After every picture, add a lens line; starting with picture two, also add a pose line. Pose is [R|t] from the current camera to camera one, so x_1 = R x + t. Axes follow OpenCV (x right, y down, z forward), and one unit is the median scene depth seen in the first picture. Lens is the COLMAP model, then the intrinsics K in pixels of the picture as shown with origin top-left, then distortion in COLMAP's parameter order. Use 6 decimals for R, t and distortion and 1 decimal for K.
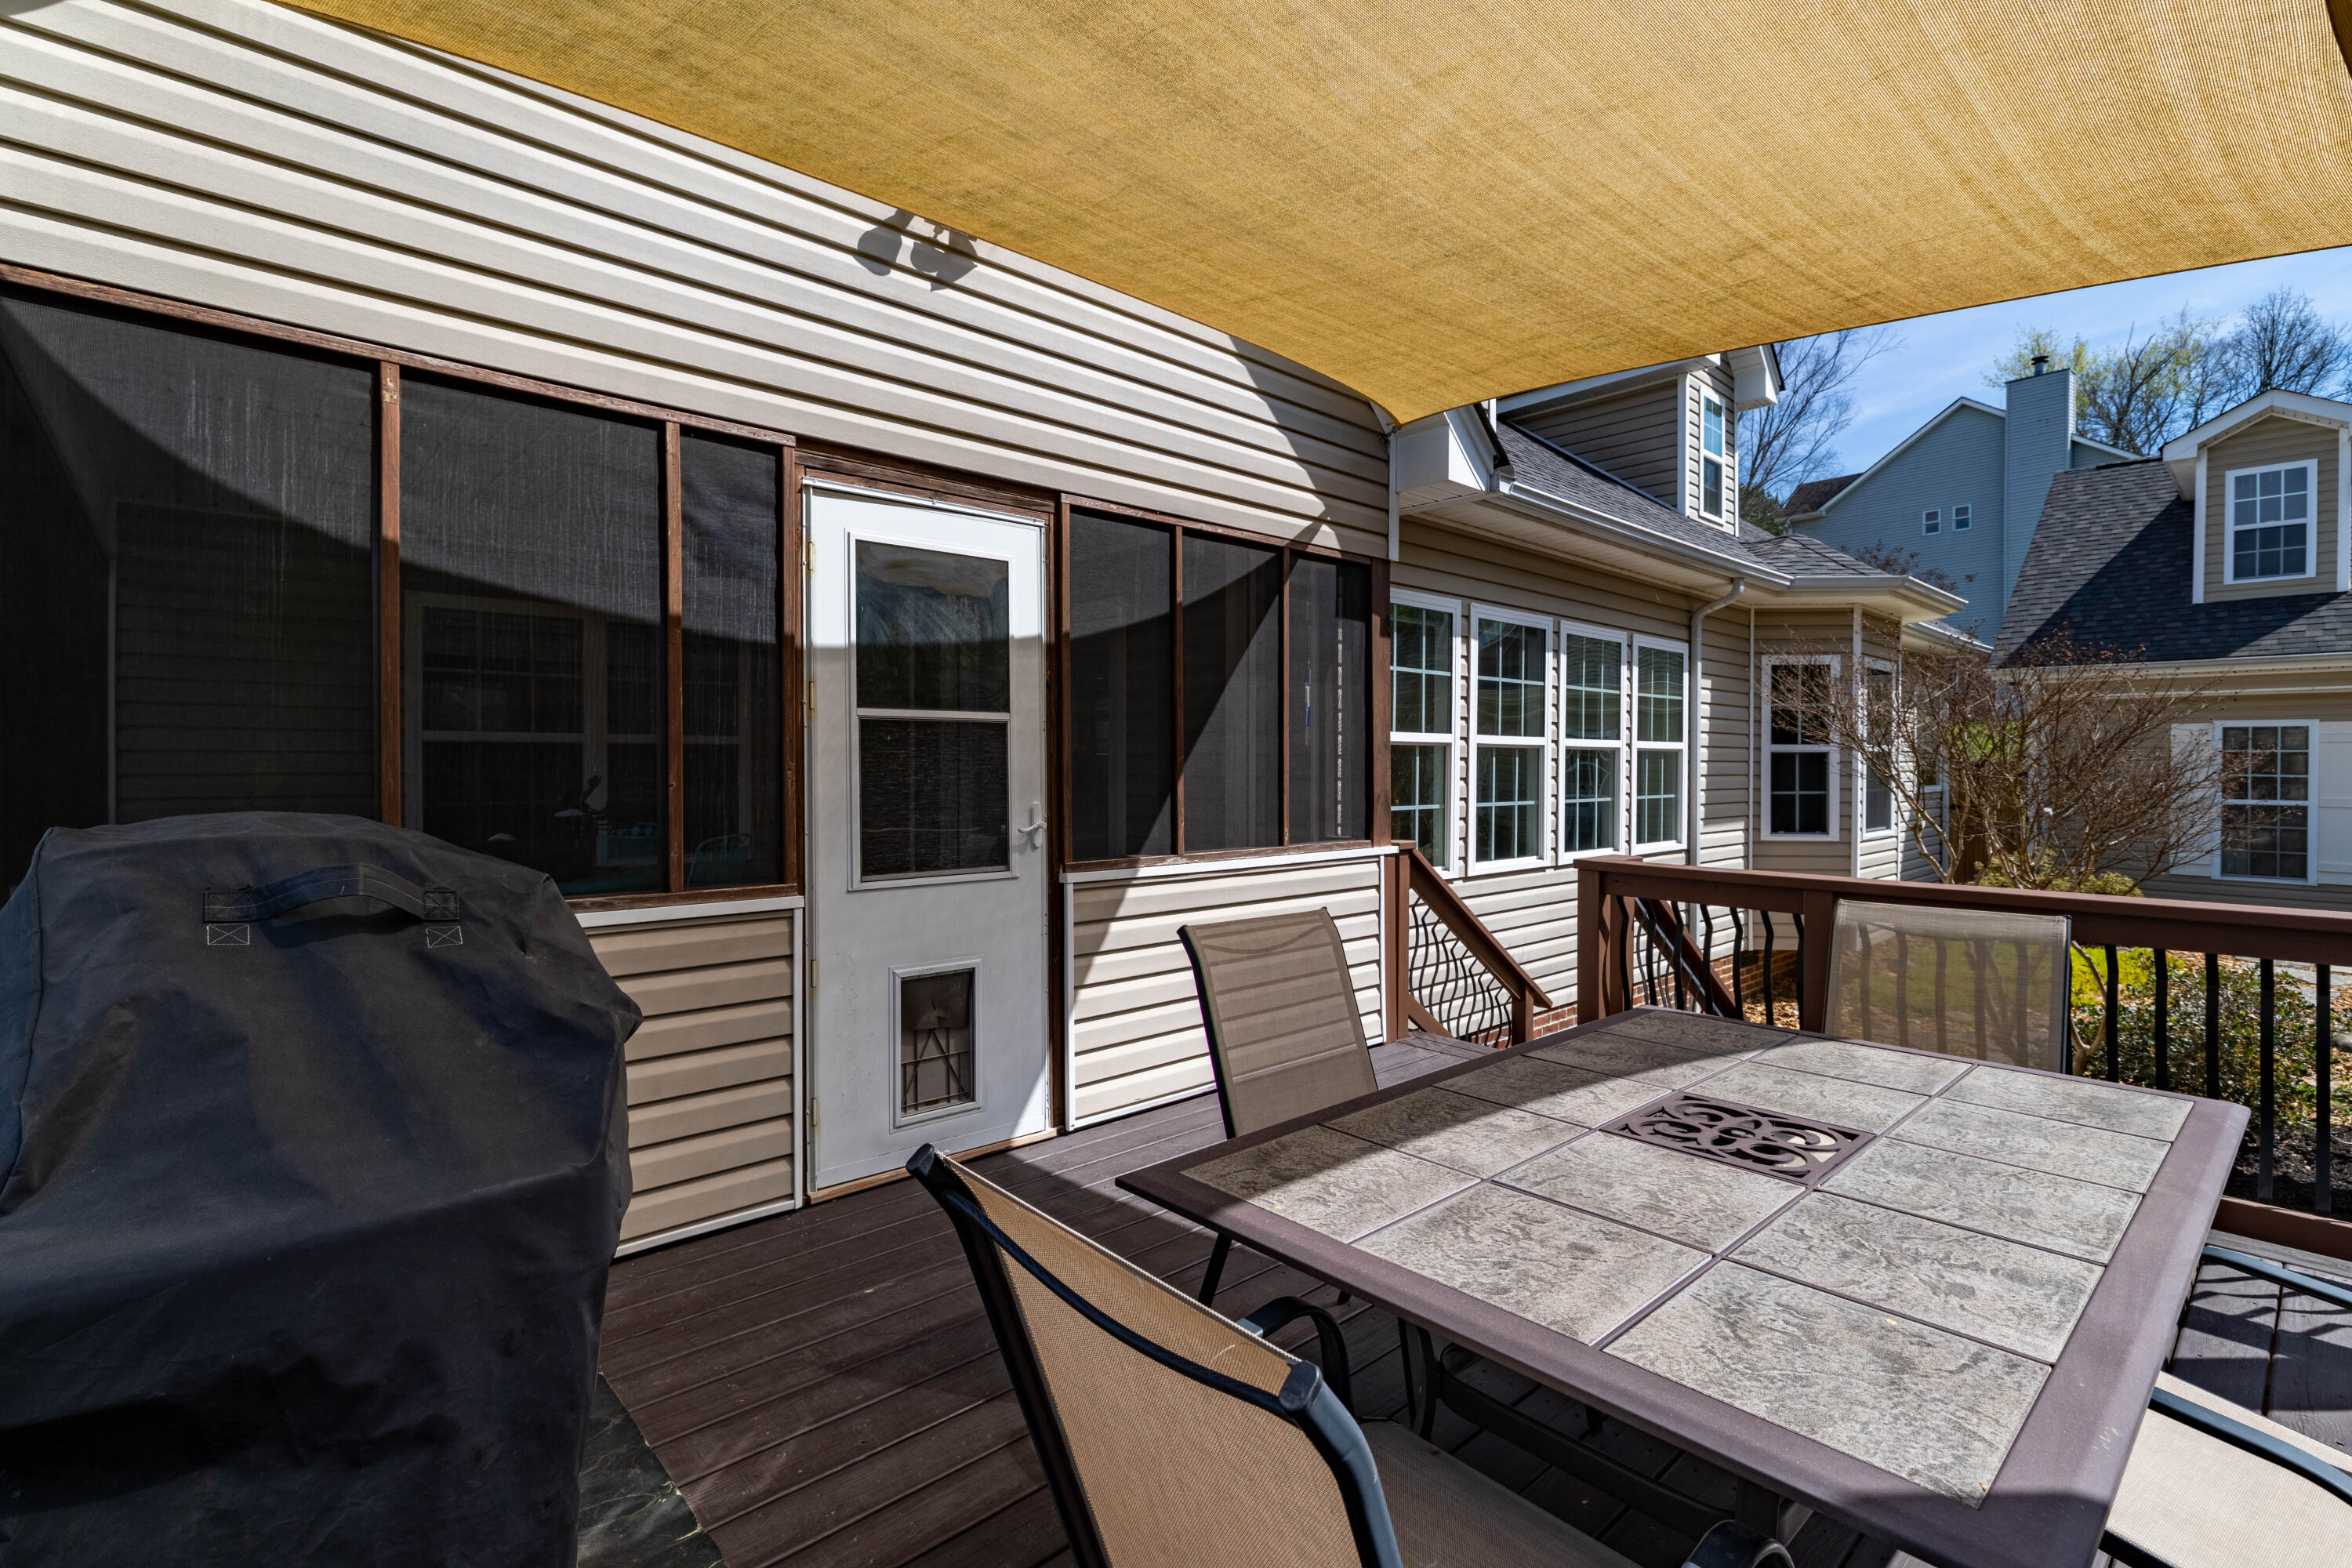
lens RADIAL K [[1046.8, 0, 1156.7], [0, 1046.8, 769.0], [0, 0, 1]] dist [-0.001153, -0.000324]
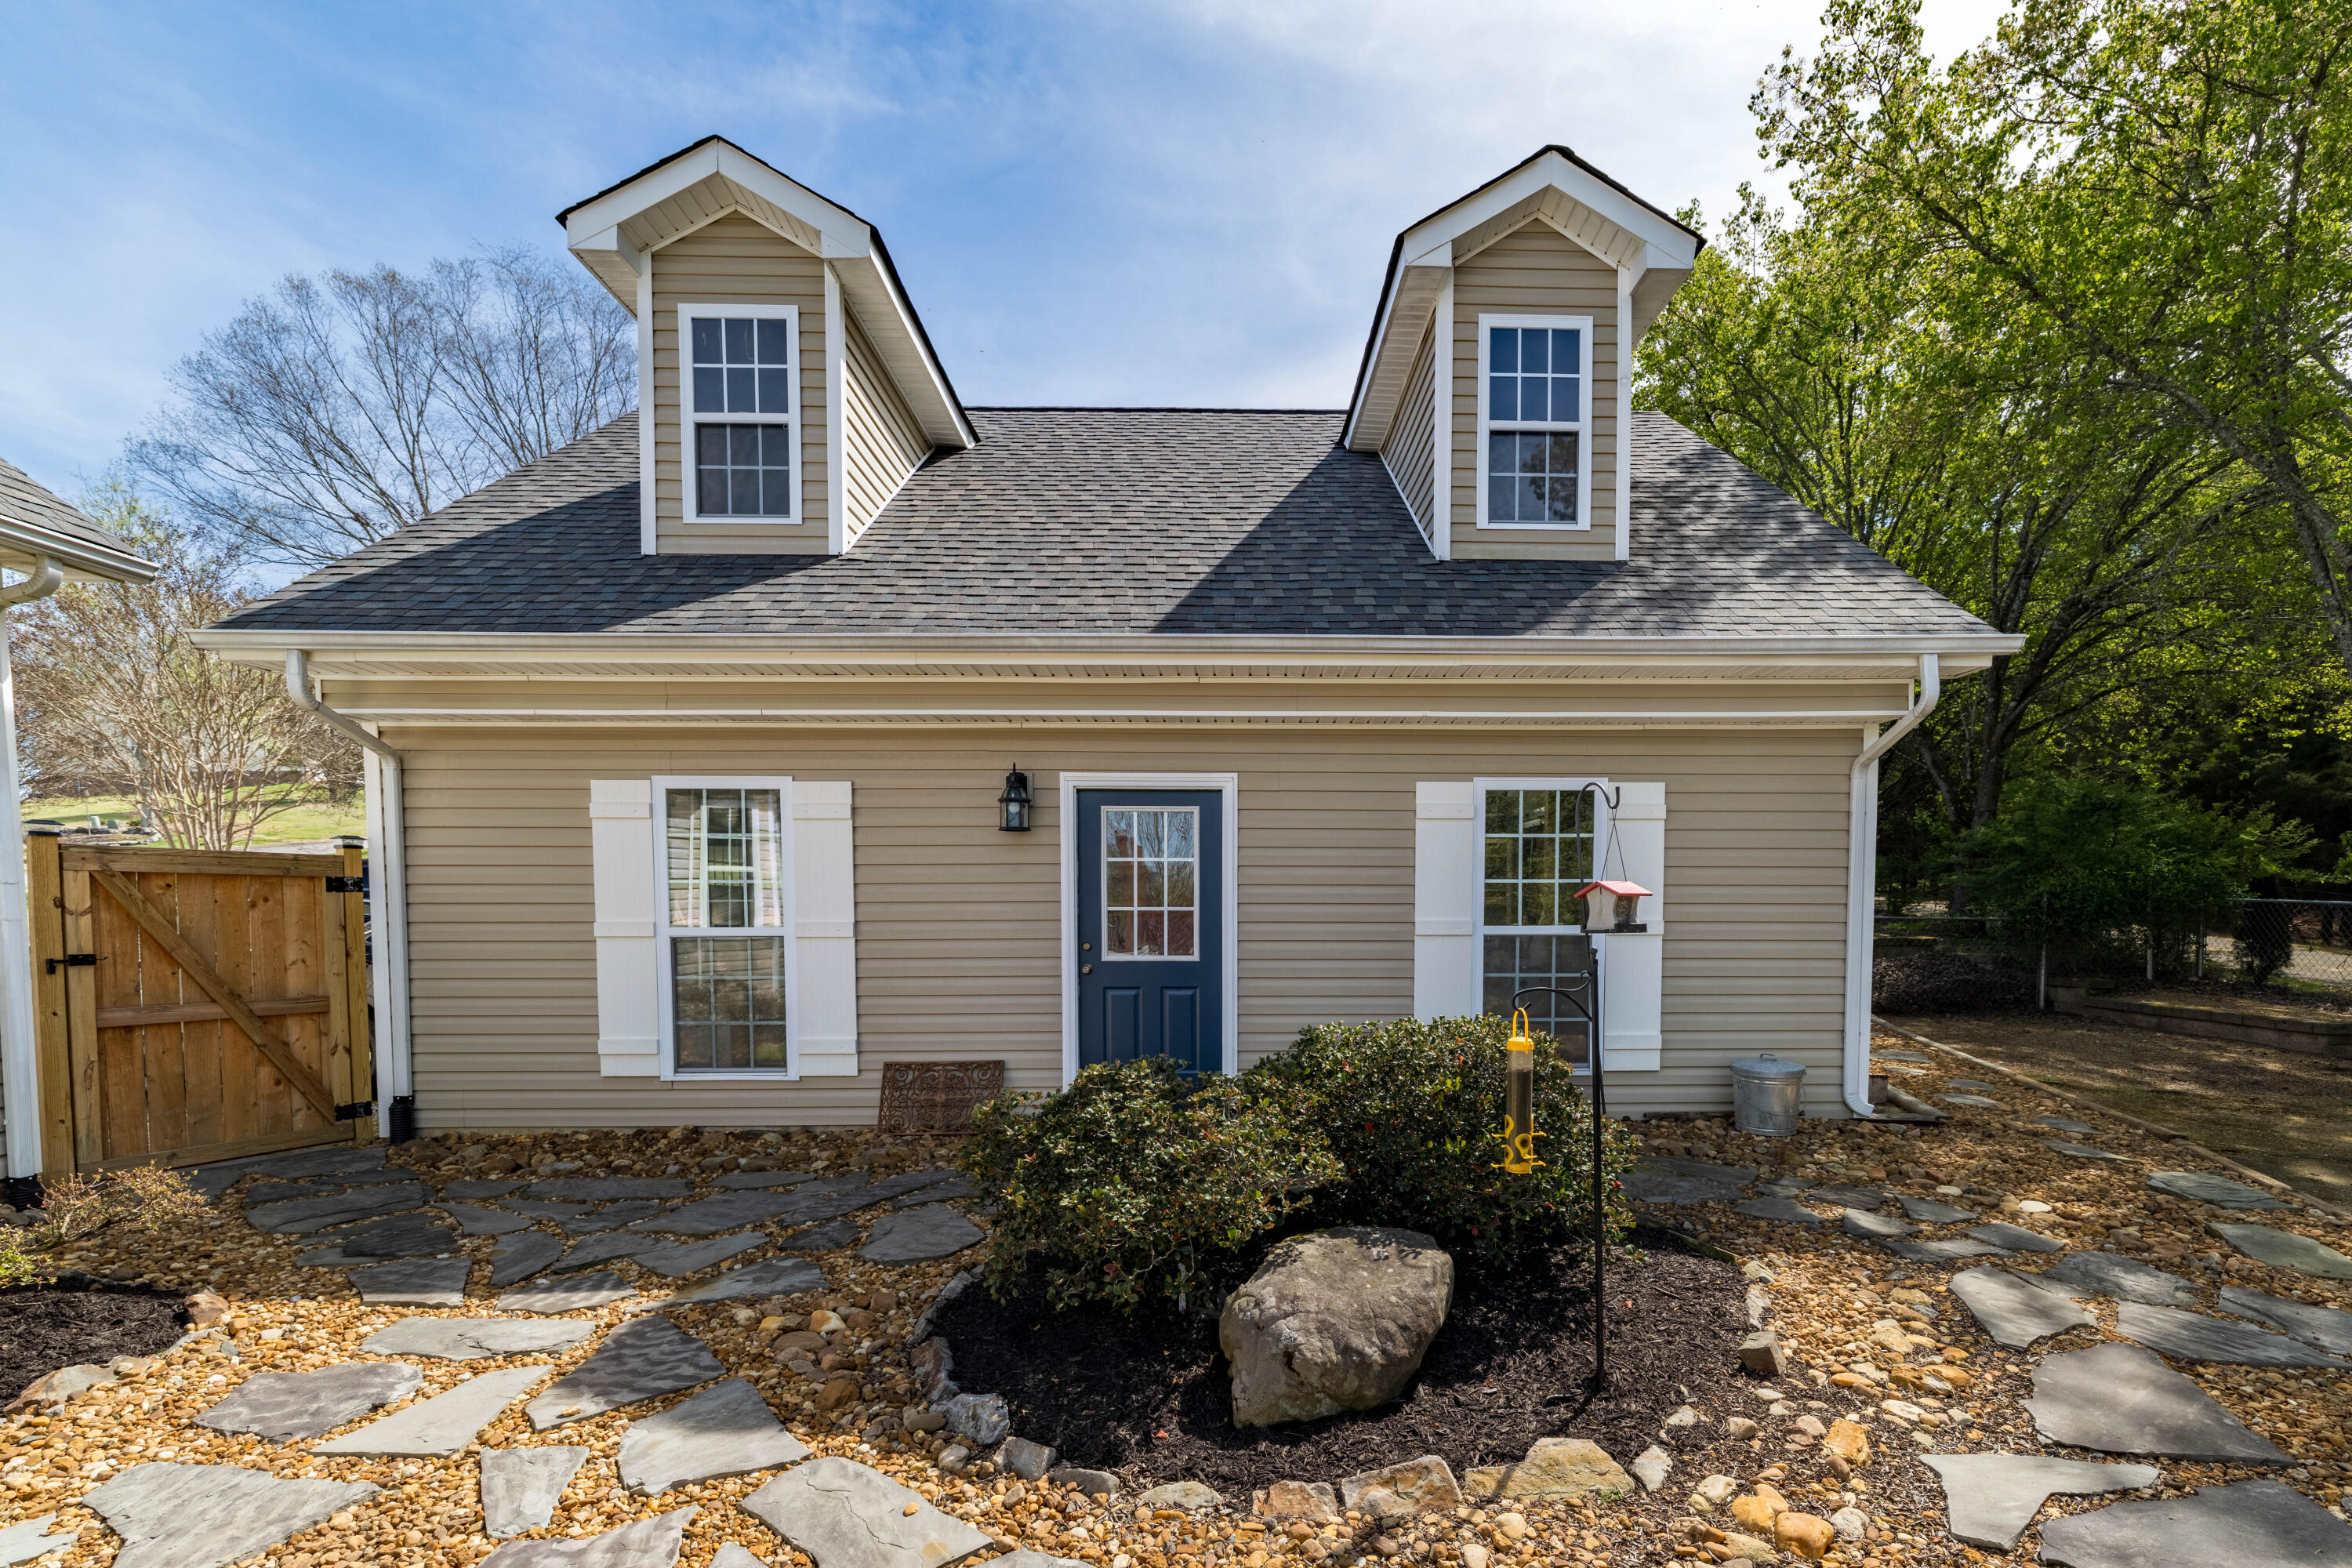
lens RADIAL K [[1090.7, 0, 1241.0], [0, 1090.7, 962.9], [0, 0, 1]] dist [0.001658, 0.000431]
pose [[0.638961, -0.040412, 0.768177, 1.596551], [0.005695, 0.998840, 0.047809, 0.044646], [-0.769218, -0.026174, 0.638450, 0.879959]]
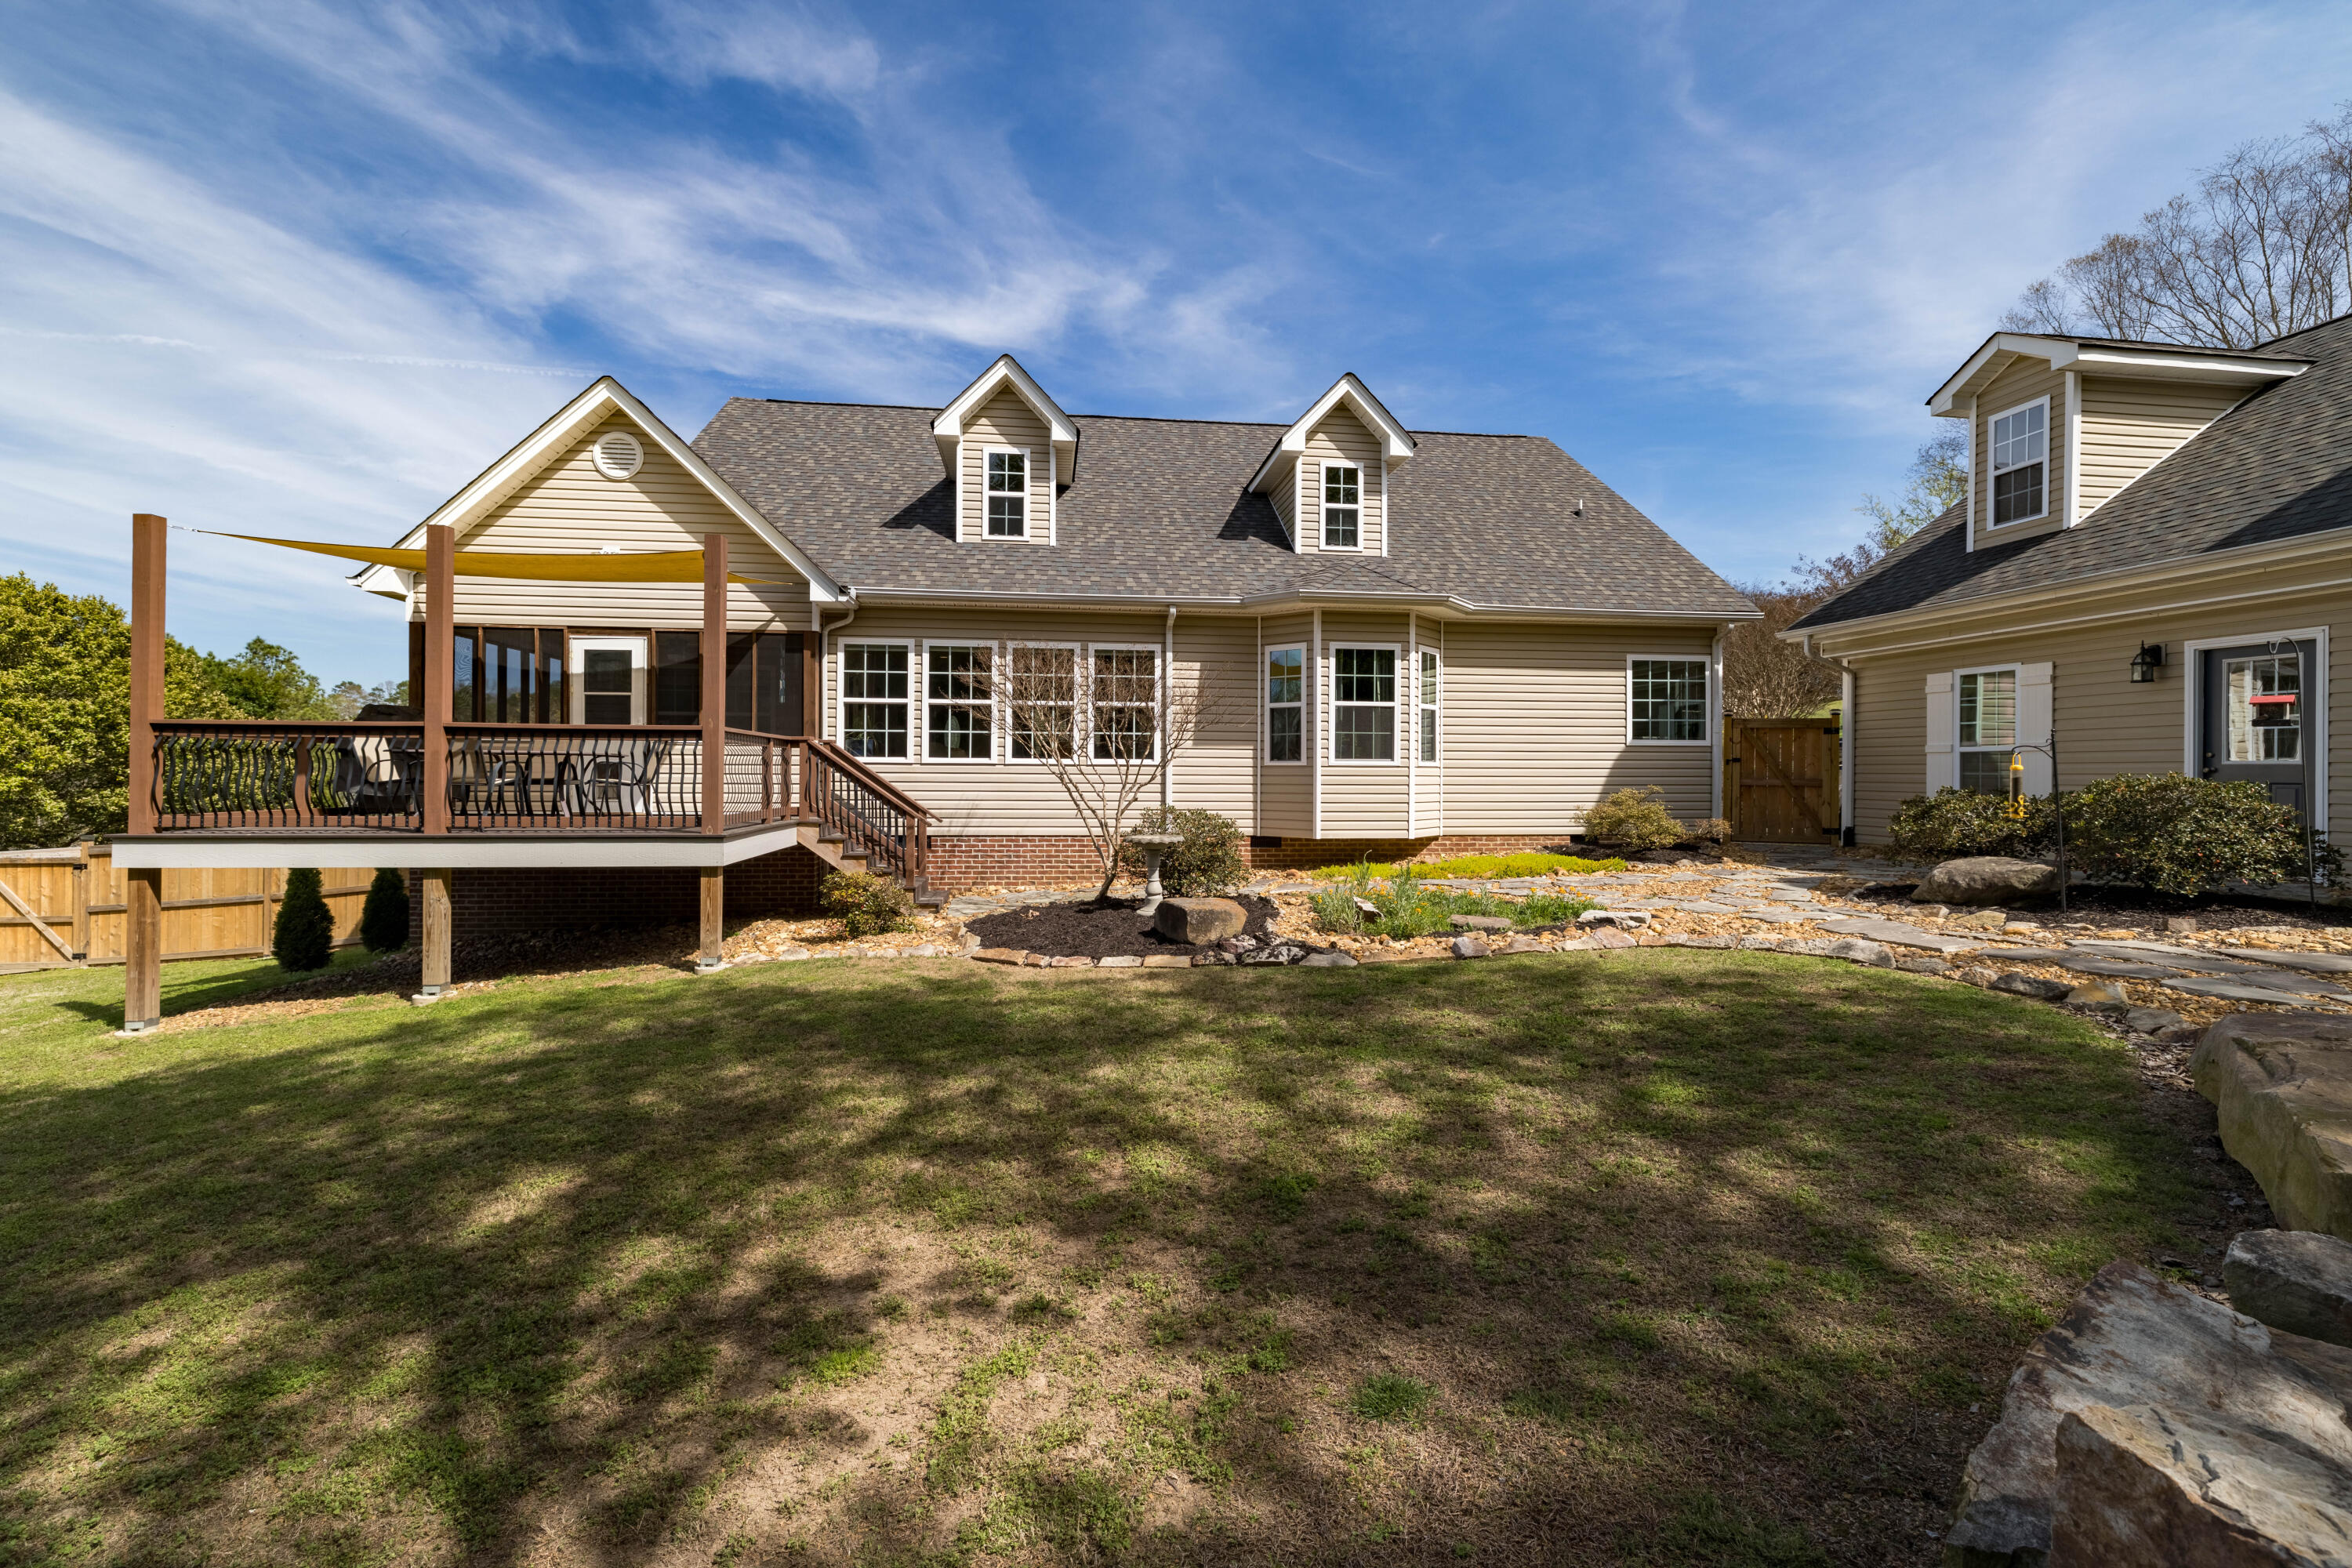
lens RADIAL K [[1046.8, 0, 1156.7], [0, 1046.8, 769.0], [0, 0, 1]] dist [-0.001153, -0.000324]
pose [[0.827420, 0.001646, -0.561581, 1.927484], [-0.006776, 0.999952, -0.007054, 0.126222], [0.561542, 0.009642, 0.827392, -0.536308]]
